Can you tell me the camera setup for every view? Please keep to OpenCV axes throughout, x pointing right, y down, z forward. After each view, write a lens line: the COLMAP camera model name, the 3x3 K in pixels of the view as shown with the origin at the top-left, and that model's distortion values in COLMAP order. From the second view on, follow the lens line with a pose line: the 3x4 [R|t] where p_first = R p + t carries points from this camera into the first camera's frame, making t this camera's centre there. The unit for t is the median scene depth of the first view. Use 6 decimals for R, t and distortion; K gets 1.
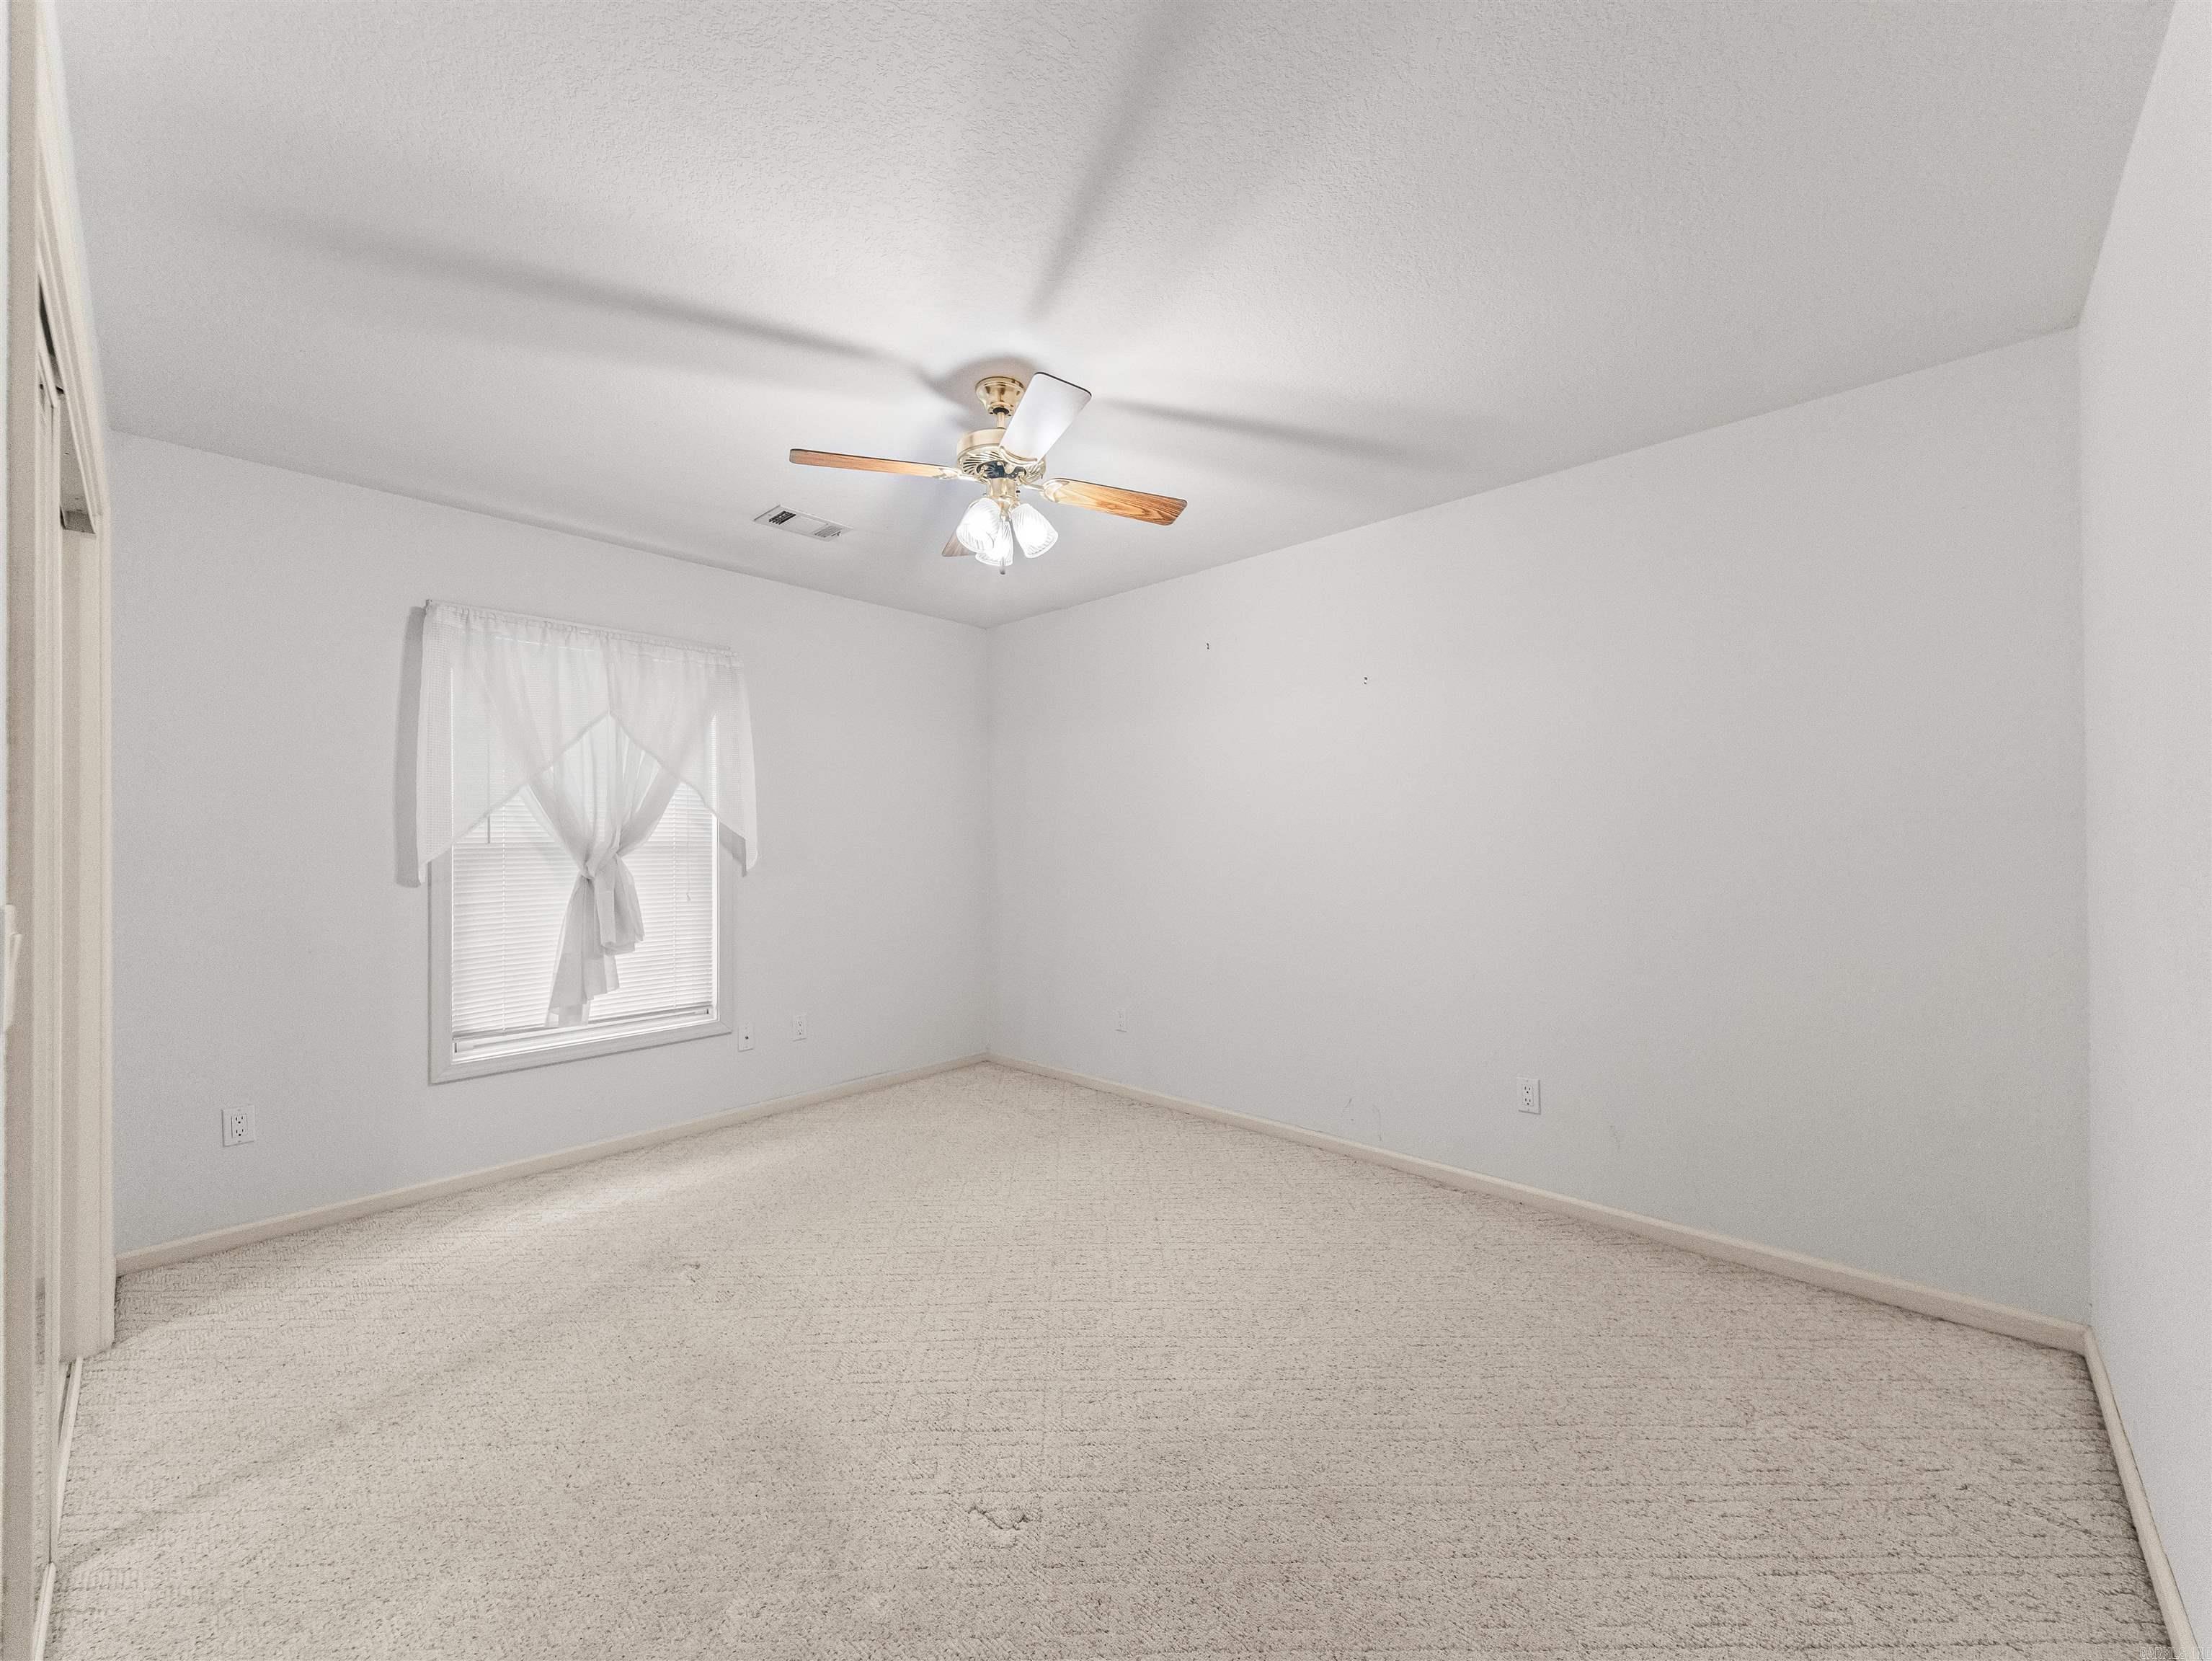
lens RADIAL K [[861.0, 0, 1110.8], [0, 861.0, 839.7], [0, 0, 1]] dist [0.032316, -0.010948]
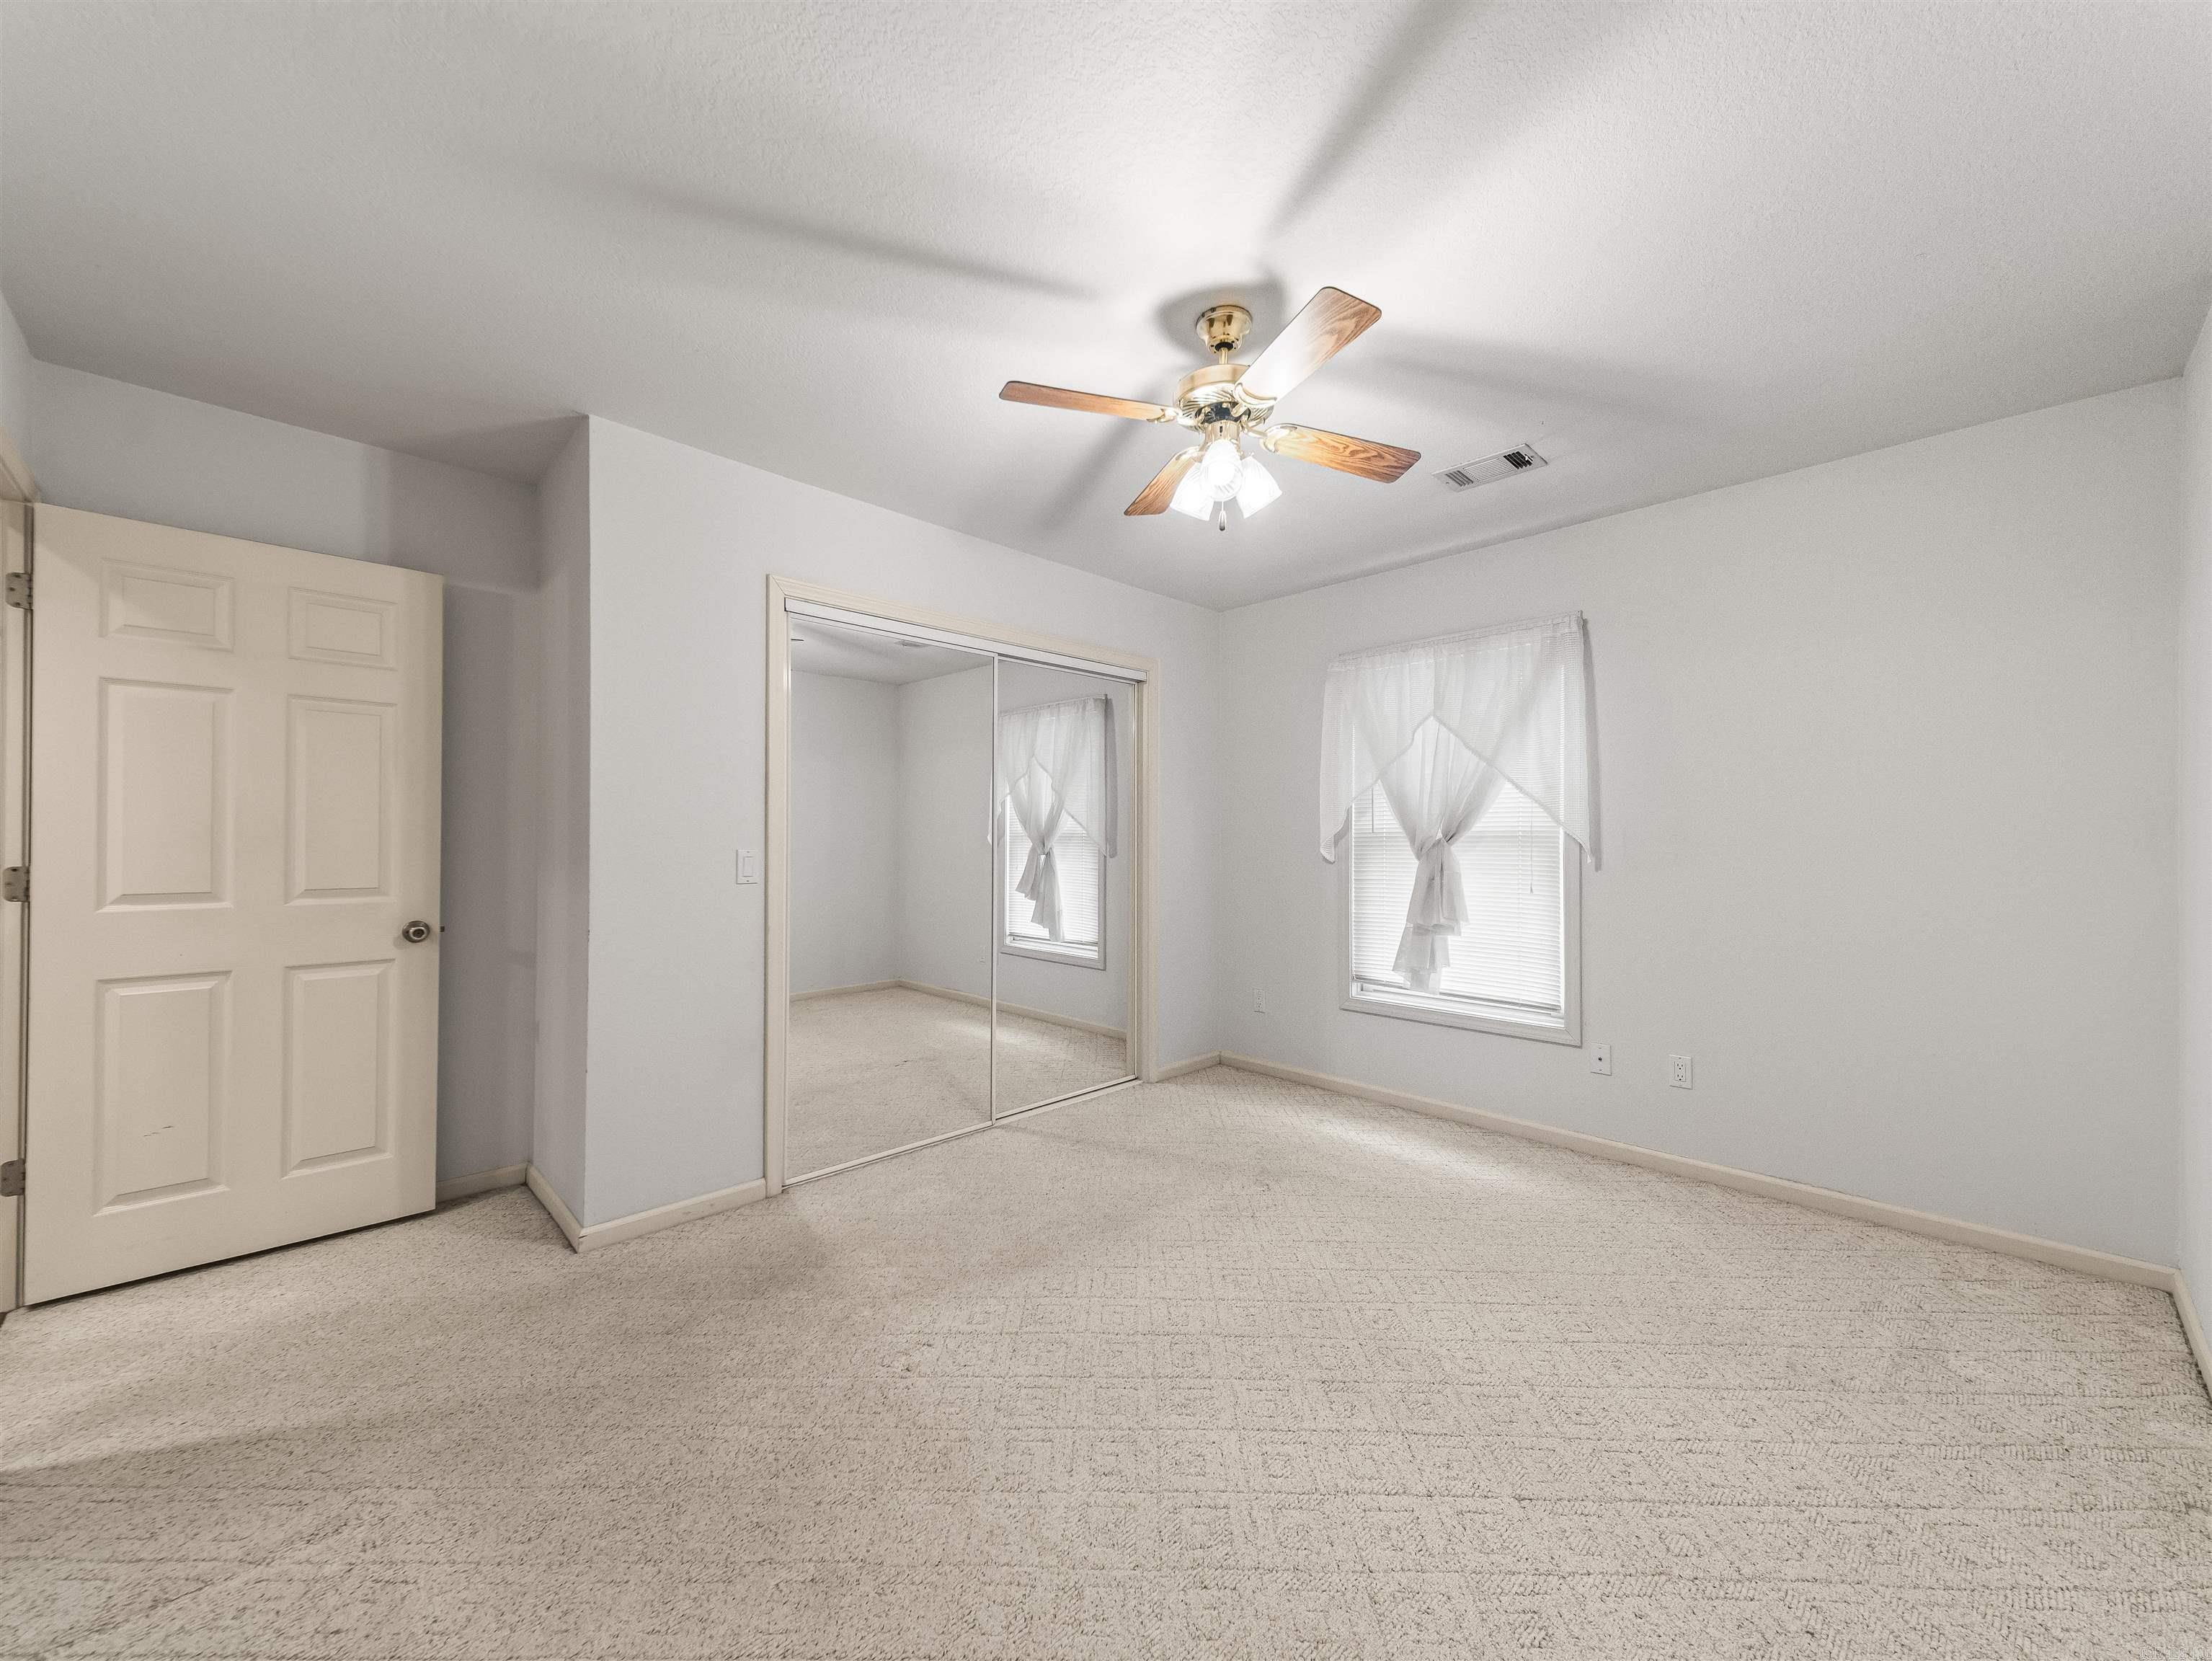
lens RADIAL K [[861.0, 0, 1102.2], [0, 861.0, 832.9], [0, 0, 1]] dist [0.032316, -0.010948]
pose [[-0.053916, 0.001222, -0.998545, 0.542401], [0.001794, 0.999998, 0.001126, 0.003165], [0.998544, -0.001730, -0.053918, 0.646320]]
